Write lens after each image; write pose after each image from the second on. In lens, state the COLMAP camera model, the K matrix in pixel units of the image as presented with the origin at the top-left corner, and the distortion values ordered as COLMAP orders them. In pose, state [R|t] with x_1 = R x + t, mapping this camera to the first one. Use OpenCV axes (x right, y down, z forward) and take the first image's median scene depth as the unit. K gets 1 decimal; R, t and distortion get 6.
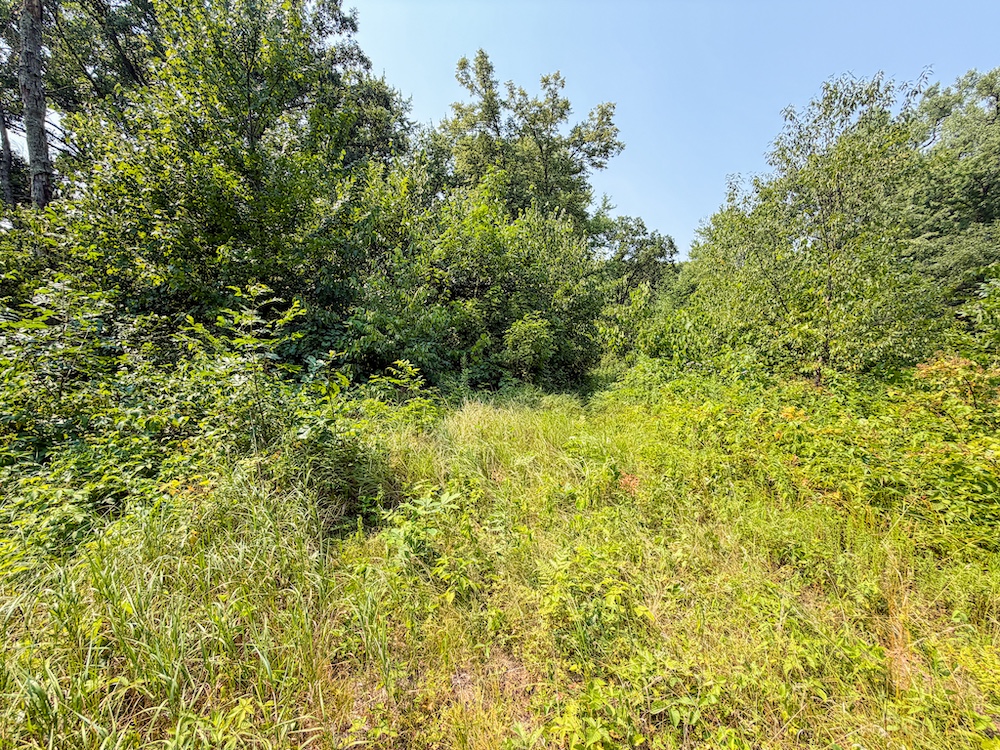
lens RADIAL K [[401.9, 0, 497.7], [0, 401.9, 376.8], [0, 0, 1]] dist [0.006975, -0.000811]
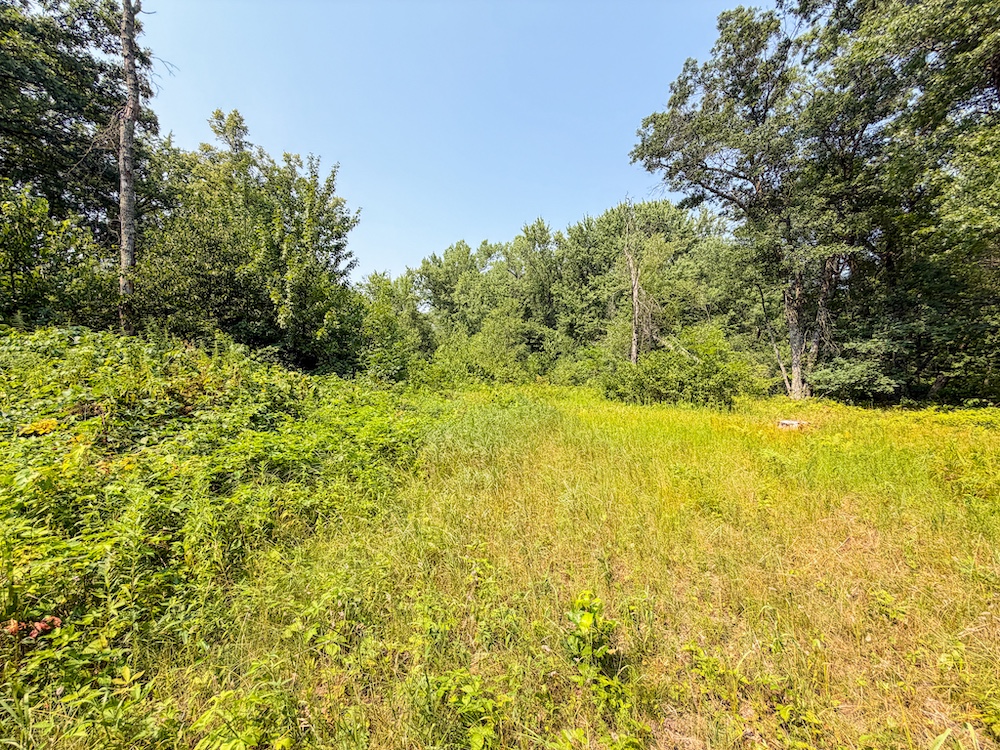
lens RADIAL K [[401.9, 0, 495.5], [0, 401.9, 377.9], [0, 0, 1]] dist [0.006975, -0.000811]
pose [[0.636199, 0.020400, 0.771255, -1.262475], [0.034364, 0.997909, -0.054742, 0.095031], [-0.770759, 0.061331, 0.634168, -0.704625]]
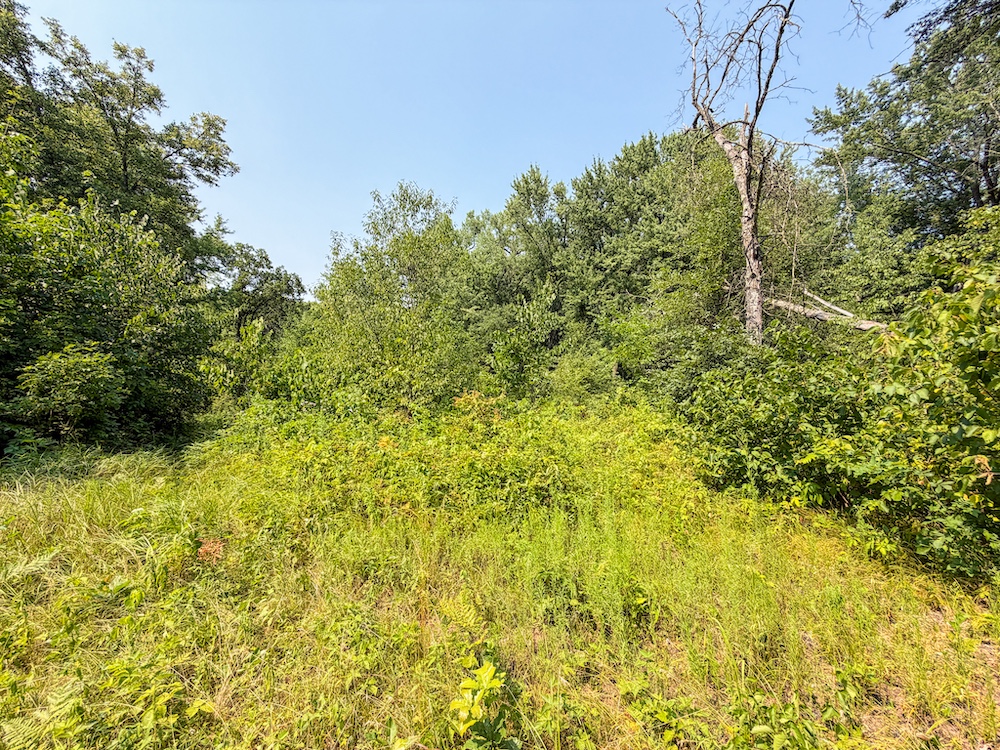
lens RADIAL K [[401.9, 0, 498.4], [0, 401.9, 376.4], [0, 0, 1]] dist [0.006975, -0.000811]
pose [[0.658136, -0.000567, 0.752899, 0.020996], [0.072207, 0.995438, -0.062369, -0.001401], [-0.749428, 0.095412, 0.655175, -0.014198]]
